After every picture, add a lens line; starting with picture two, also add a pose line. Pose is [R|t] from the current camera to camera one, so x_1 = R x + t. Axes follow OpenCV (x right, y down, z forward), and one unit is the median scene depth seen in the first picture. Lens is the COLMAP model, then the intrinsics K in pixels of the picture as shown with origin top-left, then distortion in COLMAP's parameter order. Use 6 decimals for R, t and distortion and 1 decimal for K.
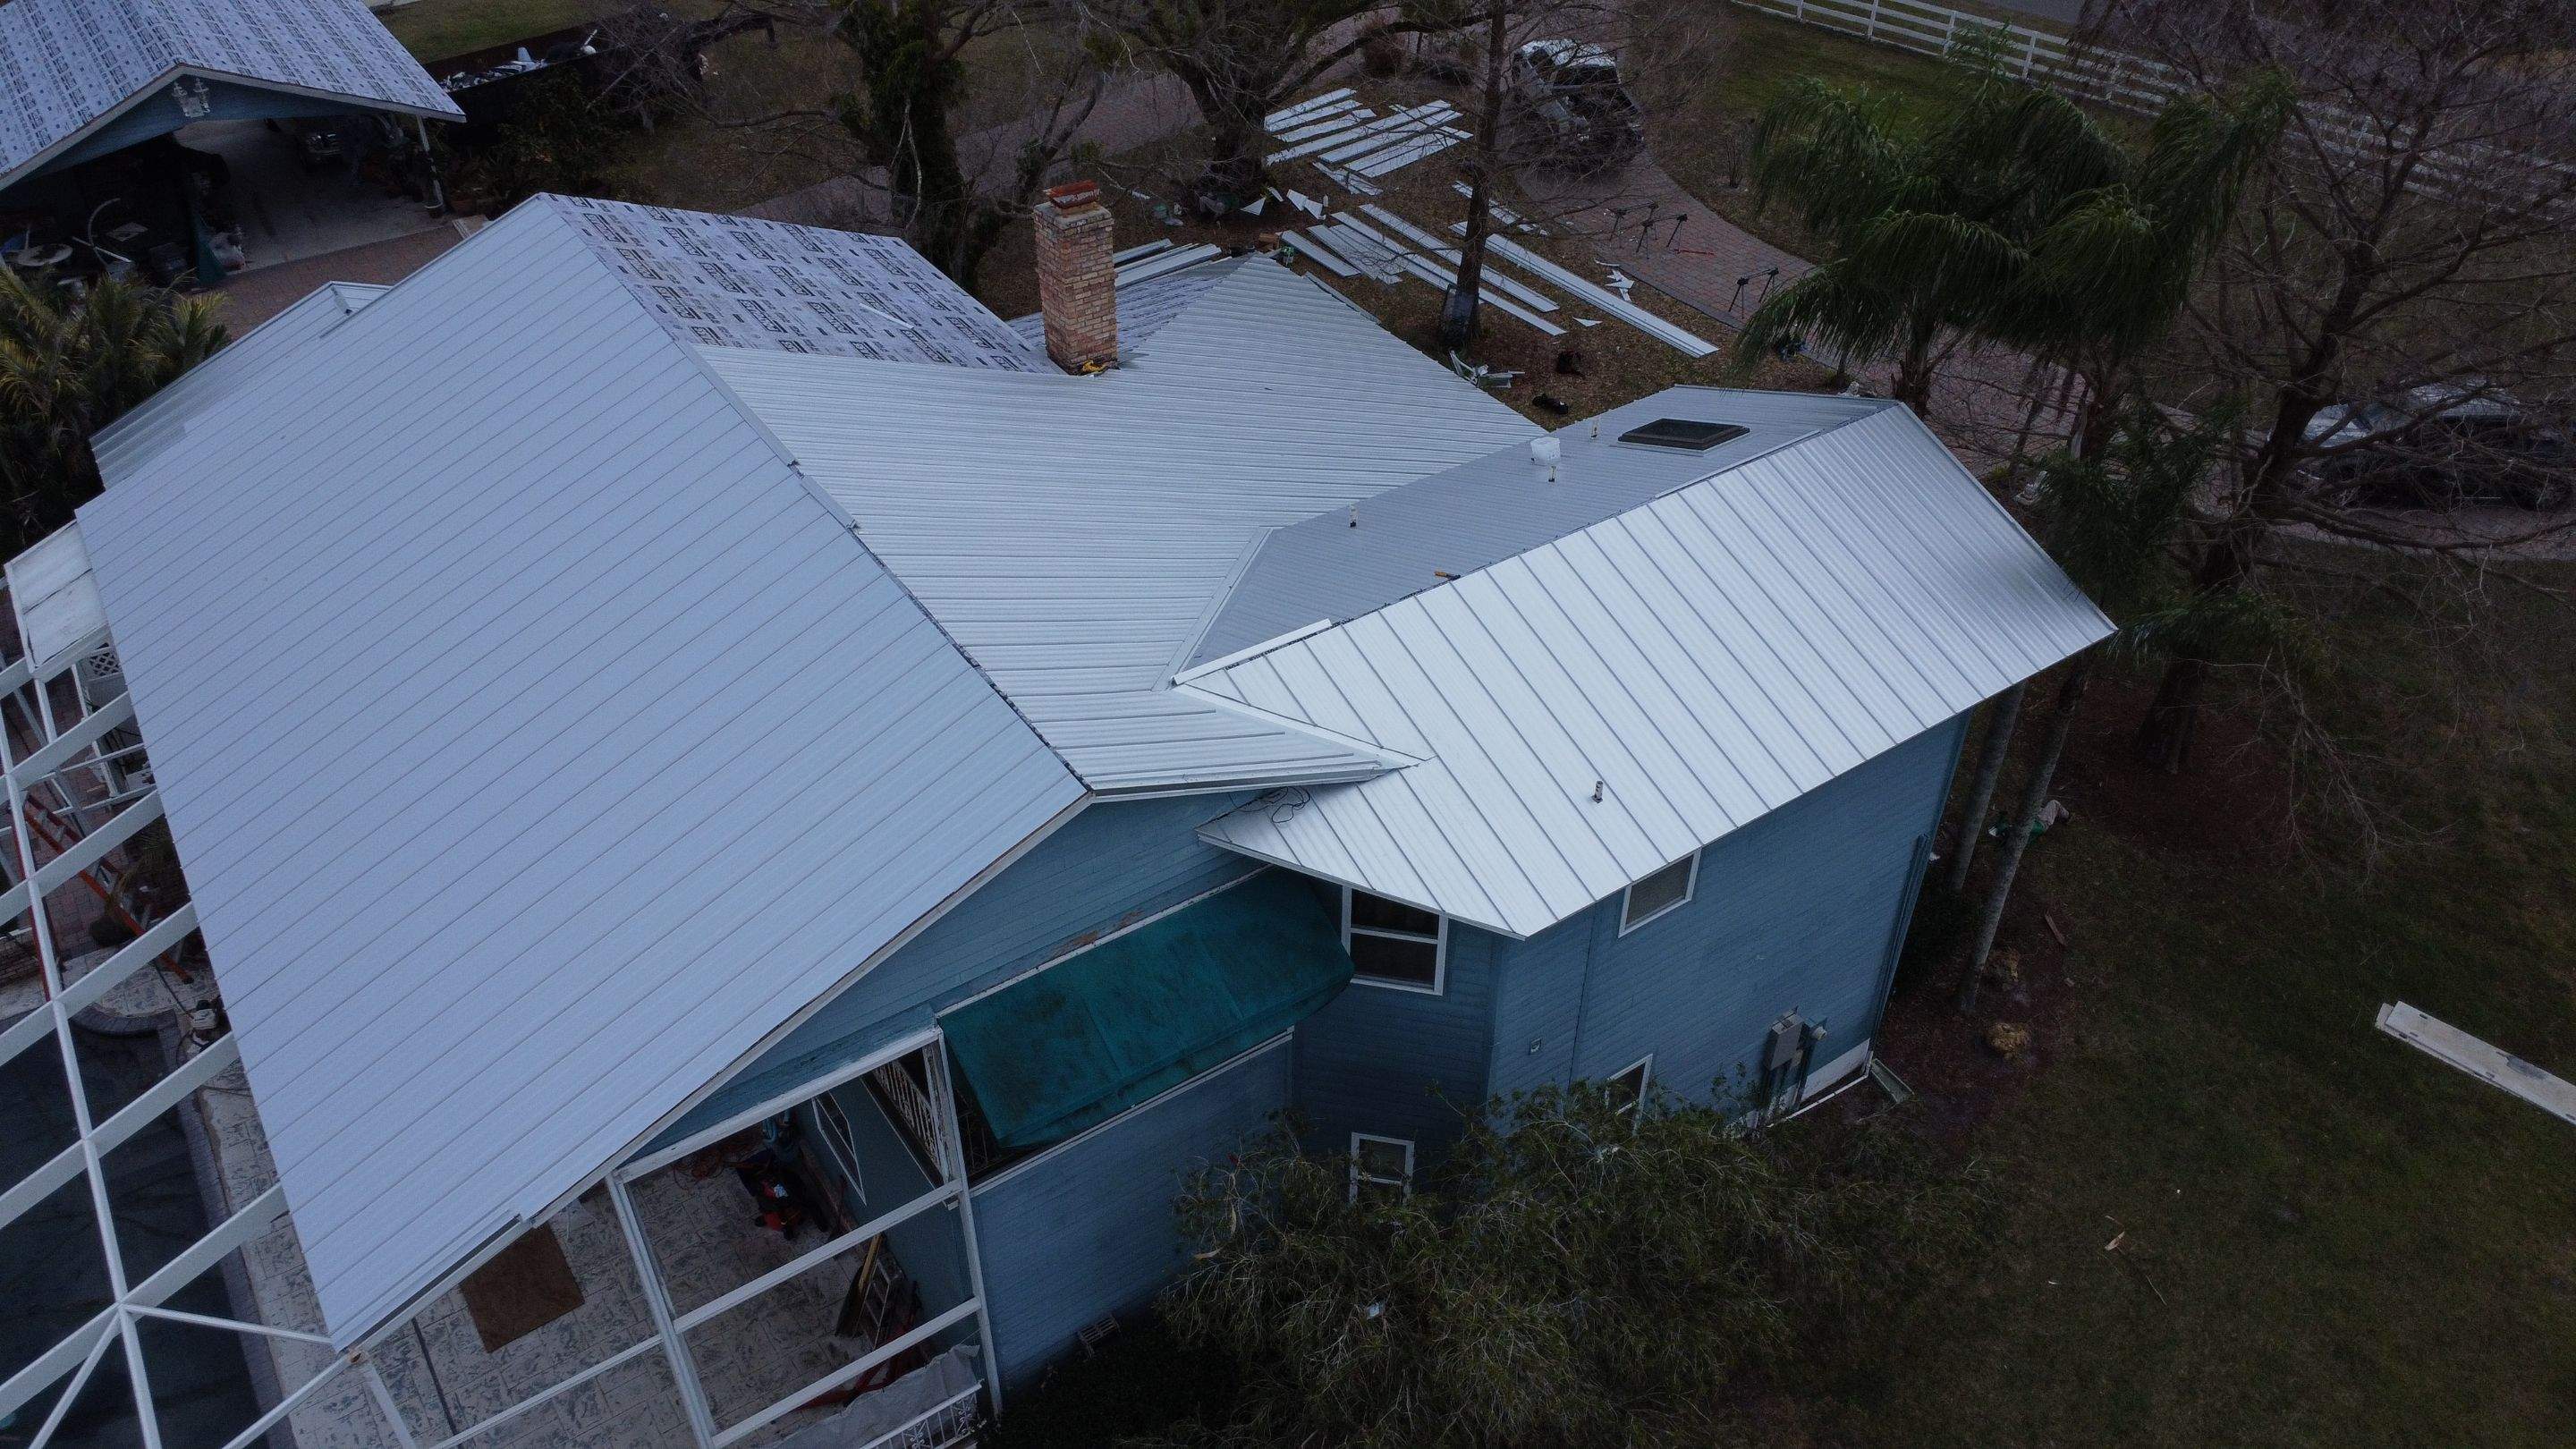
lens RADIAL K [[1864.3, 0, 1280.1], [0, 1864.3, 712.9], [0, 0, 1]] dist [-0.023971, -0.008412]
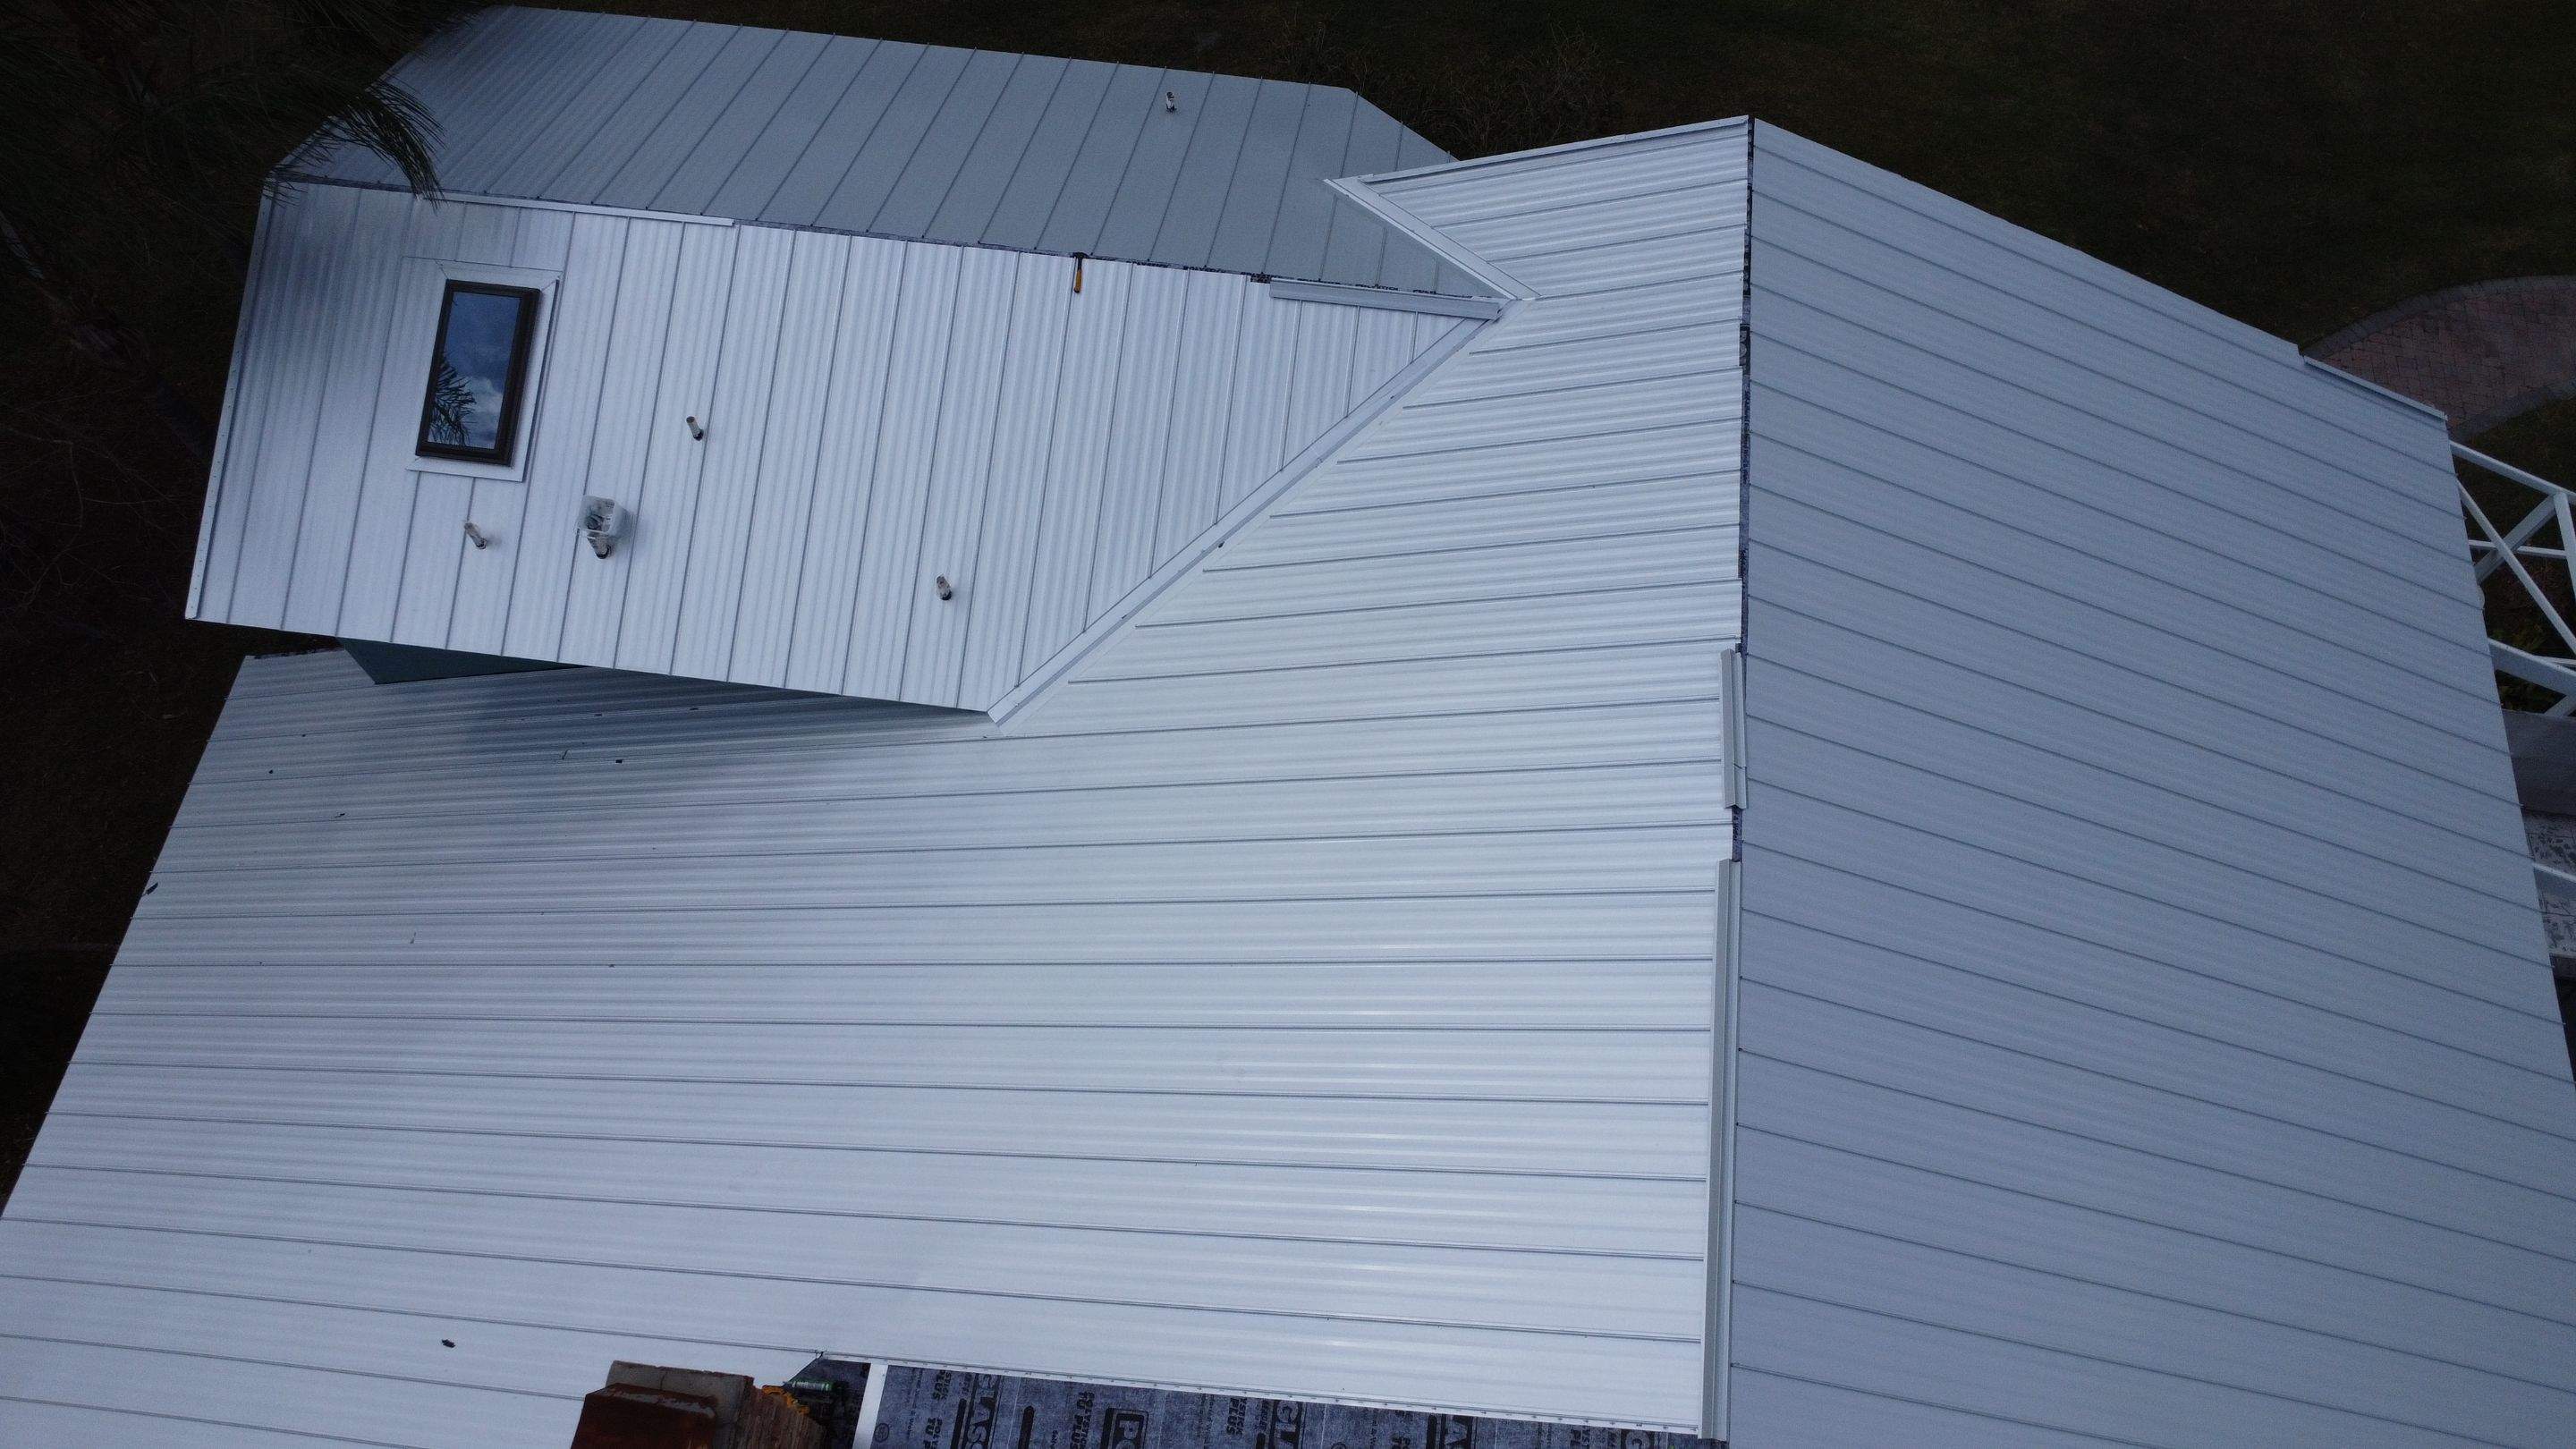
lens RADIAL K [[1864.3, 0, 1280.1], [0, 1864.3, 712.9], [0, 0, 1]] dist [-0.023971, -0.008412]
pose [[-0.746497, -0.594588, 0.298676, -0.235701], [0.401917, -0.045197, 0.914560, -0.571073], [-0.530287, 0.802759, 0.272715, 0.680720]]
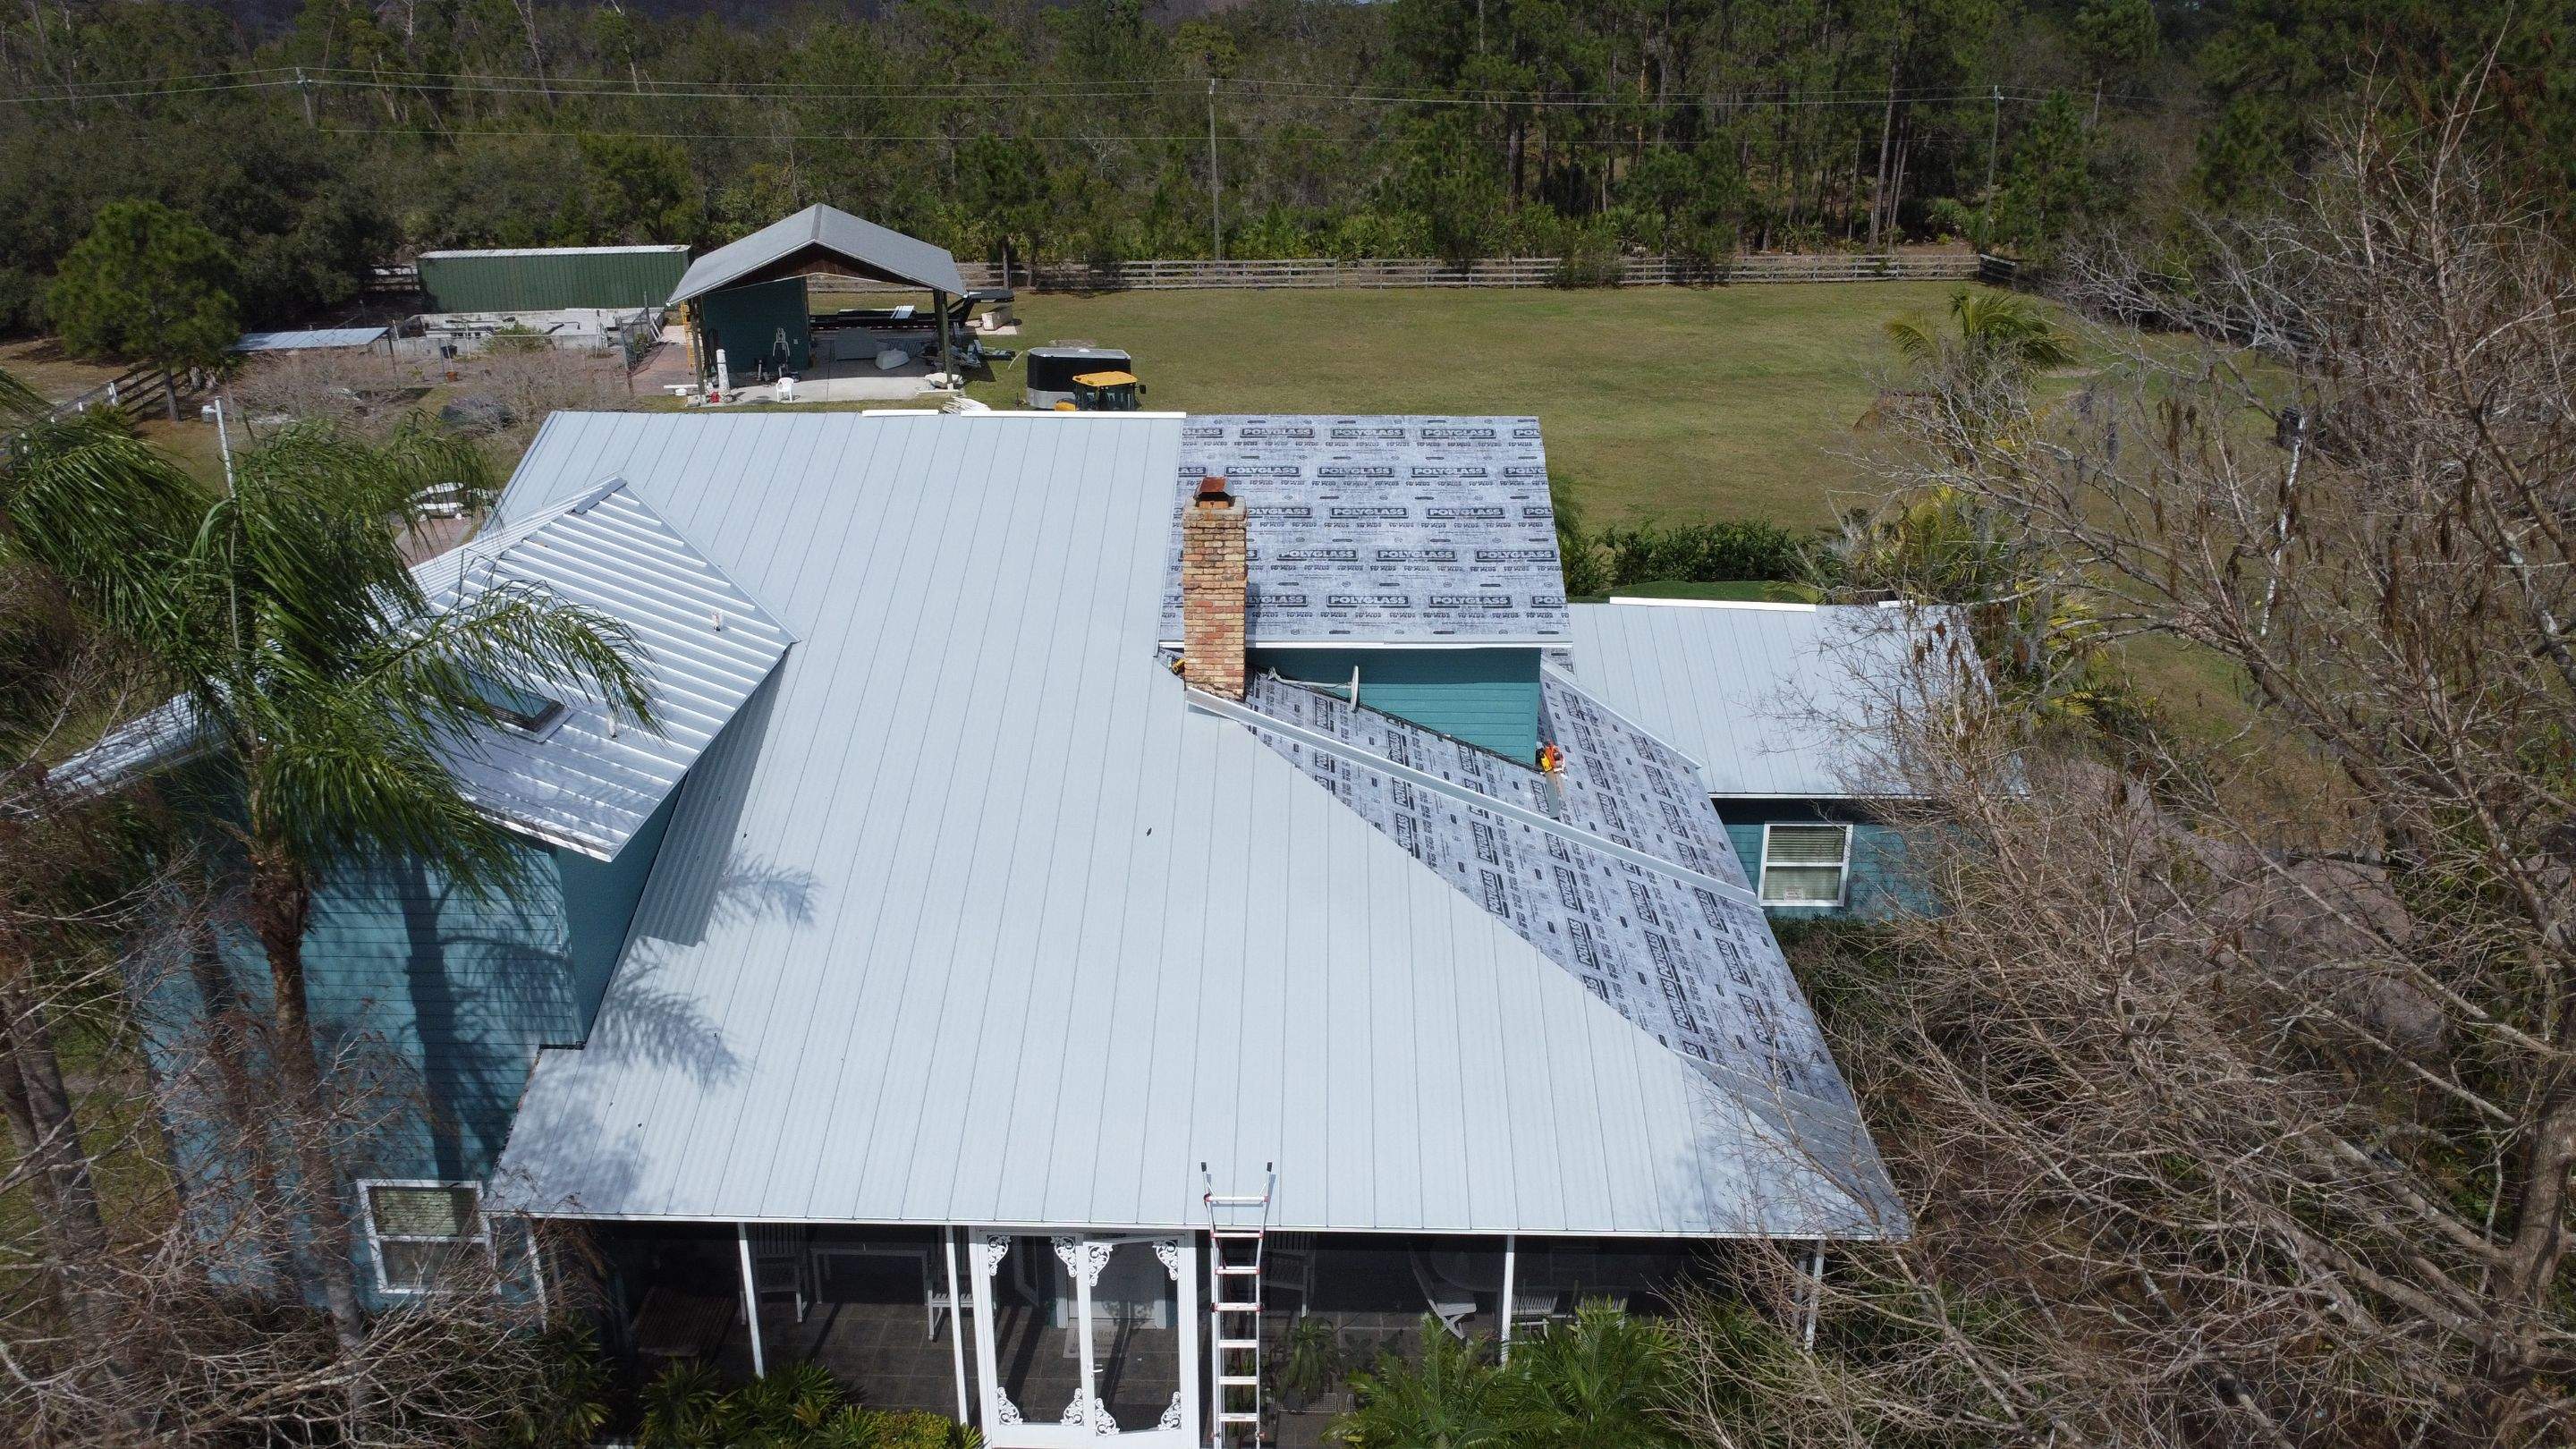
lens RADIAL K [[1864.3, 0, 1280.1], [0, 1864.3, 712.9], [0, 0, 1]] dist [-0.023971, -0.008412]
pose [[-0.583877, 0.283212, -0.760841, 0.601059], [-0.499322, 0.613679, 0.611618, -0.784720], [0.640130, 0.737013, -0.216899, 1.282544]]
